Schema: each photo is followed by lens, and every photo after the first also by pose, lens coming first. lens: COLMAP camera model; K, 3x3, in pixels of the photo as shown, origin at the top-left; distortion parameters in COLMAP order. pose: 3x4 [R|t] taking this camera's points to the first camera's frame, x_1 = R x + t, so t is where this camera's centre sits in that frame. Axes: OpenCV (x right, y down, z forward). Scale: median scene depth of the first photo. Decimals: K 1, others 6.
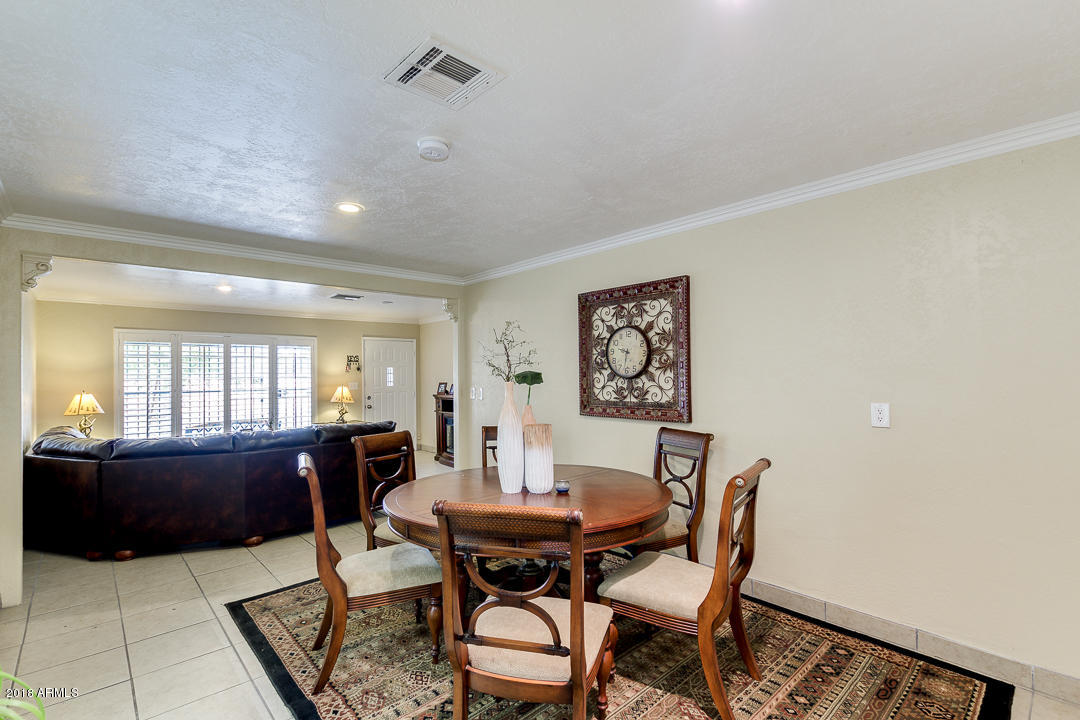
lens RADIAL K [[499.9, 0, 538.0], [0, 499.9, 362.2], [0, 0, 1]] dist [0.009396, -0.001254]
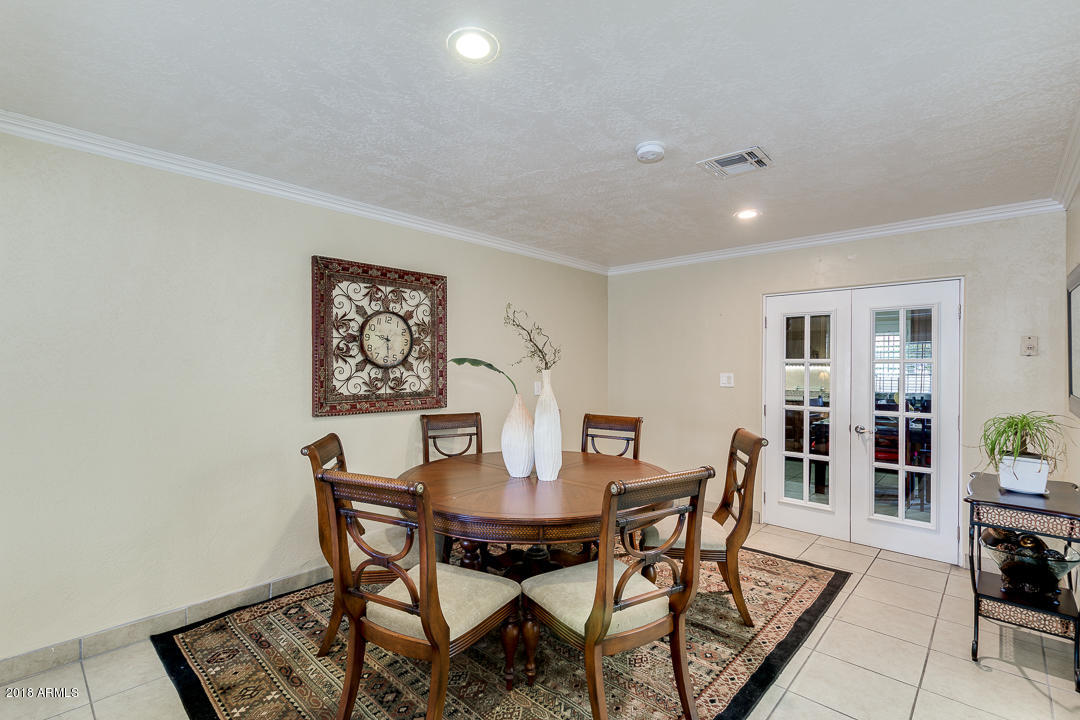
lens RADIAL K [[499.9, 0, 533.9], [0, 499.9, 360.9], [0, 0, 1]] dist [0.009396, -0.001254]
pose [[-0.086047, 0.018547, 0.996118, -0.784714], [-0.024508, 0.999485, -0.020727, 0.032694], [-0.995990, -0.026196, -0.085548, 0.834696]]
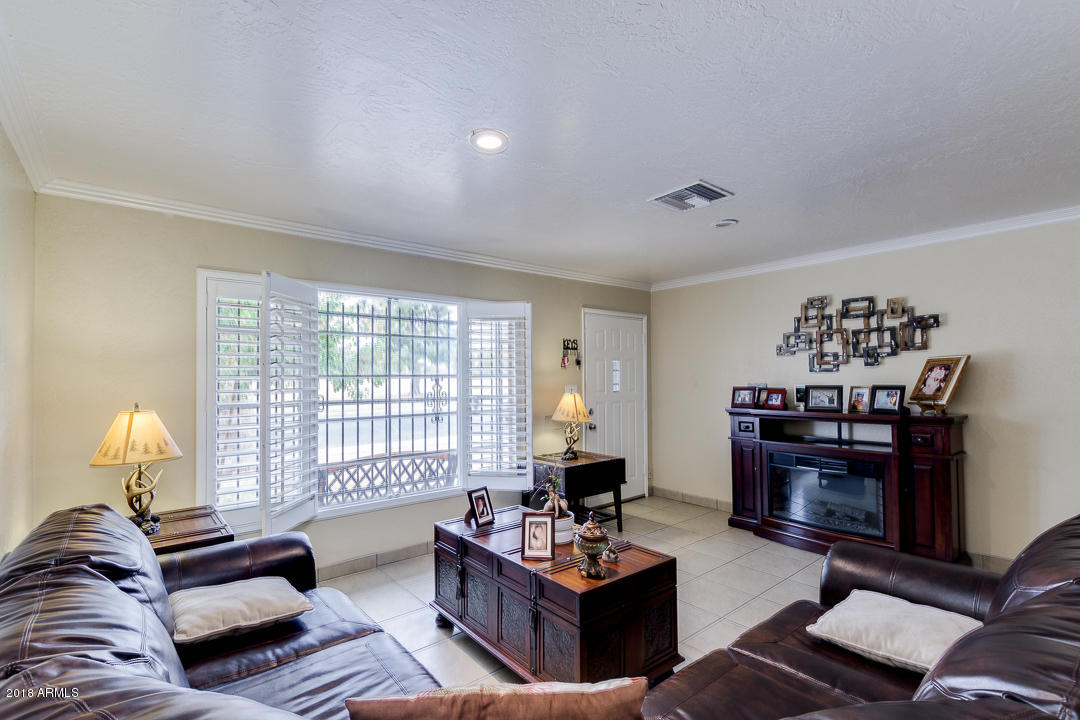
lens RADIAL K [[499.9, 0, 537.1], [0, 499.9, 351.6], [0, 0, 1]] dist [0.009396, -0.001254]
pose [[0.999549, 0.005059, -0.029605, -0.193004], [-0.005740, 0.999720, -0.022966, 0.007128], [0.029481, 0.023125, 0.999298, 0.204051]]
